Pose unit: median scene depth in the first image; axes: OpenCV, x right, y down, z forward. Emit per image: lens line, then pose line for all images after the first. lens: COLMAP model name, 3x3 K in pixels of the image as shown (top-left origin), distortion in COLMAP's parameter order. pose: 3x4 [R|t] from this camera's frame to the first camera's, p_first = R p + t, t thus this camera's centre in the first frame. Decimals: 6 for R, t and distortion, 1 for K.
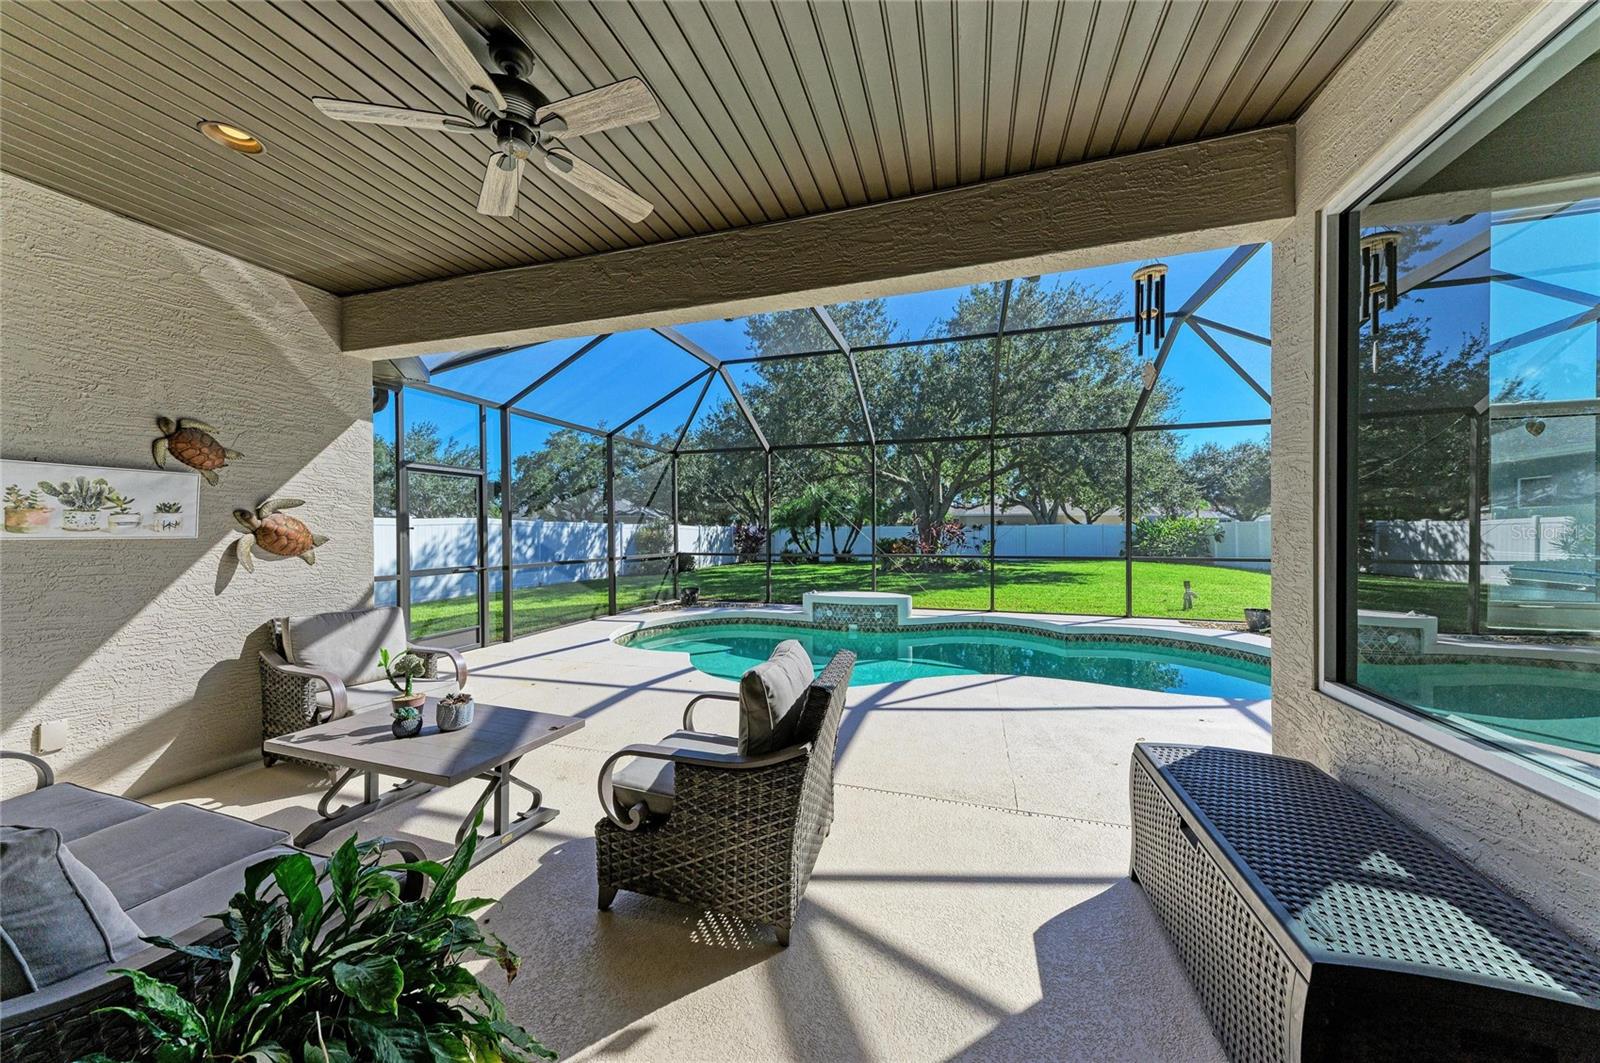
lens RADIAL K [[552.7, 0, 787.3], [0, 552.7, 536.8], [0, 0, 1]] dist [0.011412, -0.000013]
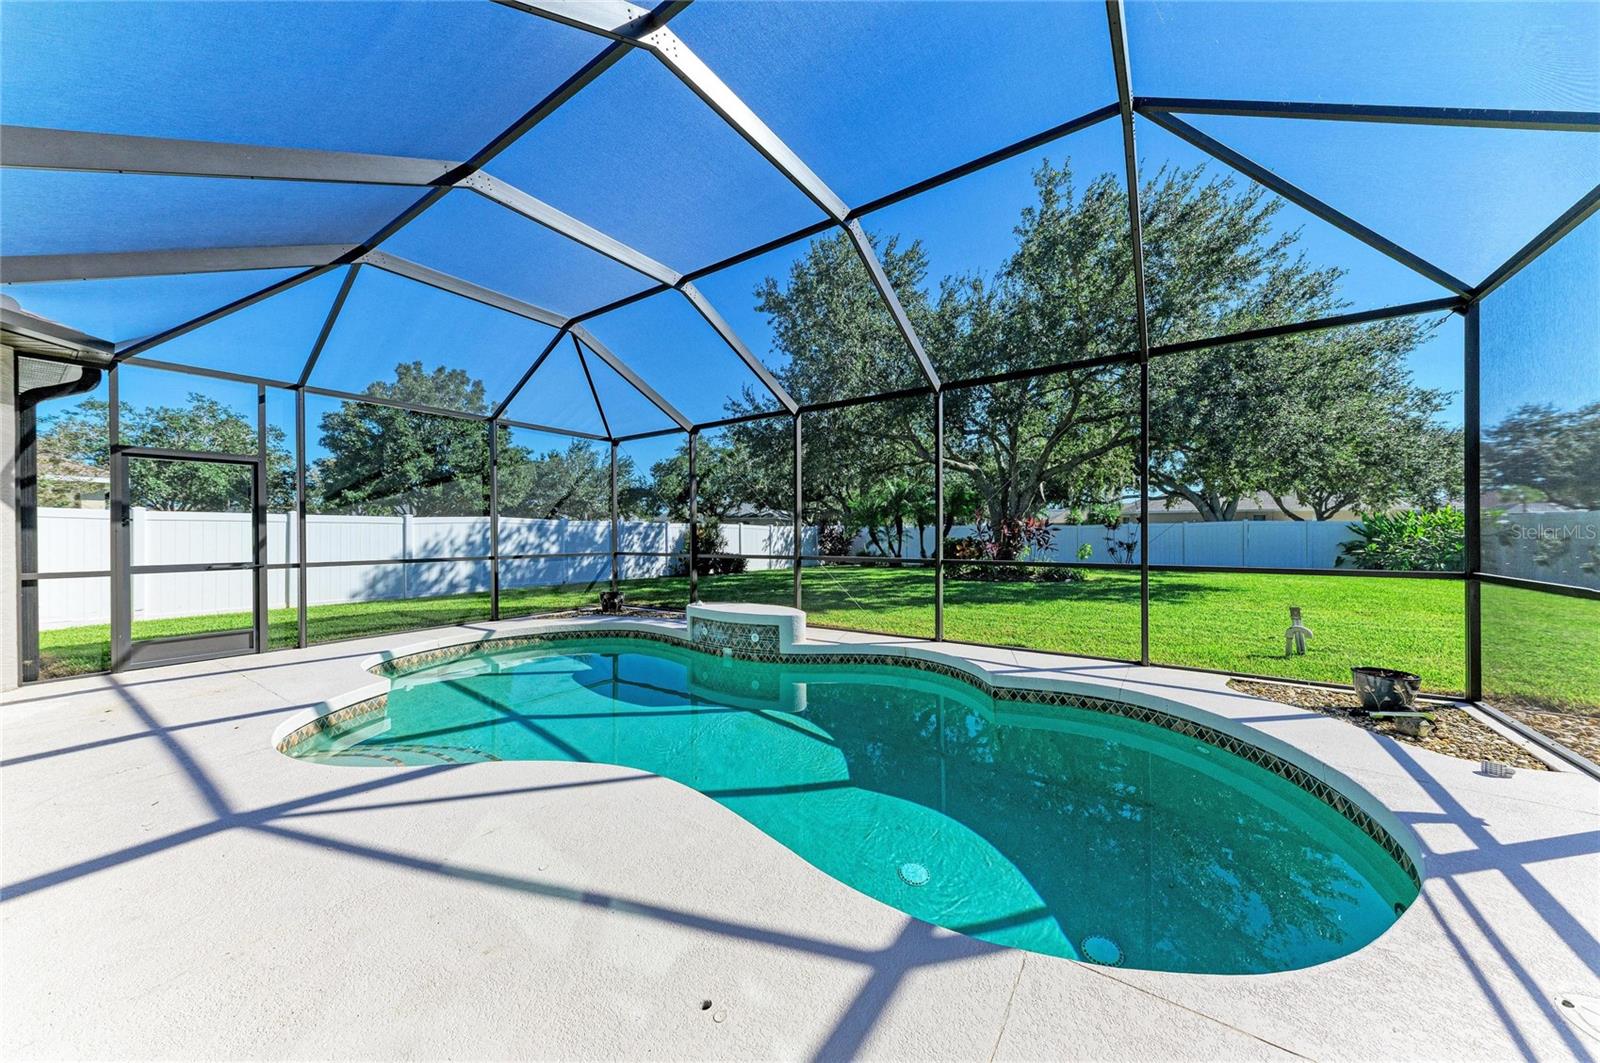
lens RADIAL K [[552.7, 0, 790.1], [0, 552.7, 535.0], [0, 0, 1]] dist [0.011412, -0.000013]
pose [[0.955520, 0.002450, -0.294917, 0.286522], [-0.004162, 0.999978, -0.005177, 0.005325], [0.294898, 0.006174, 0.955509, 0.206525]]
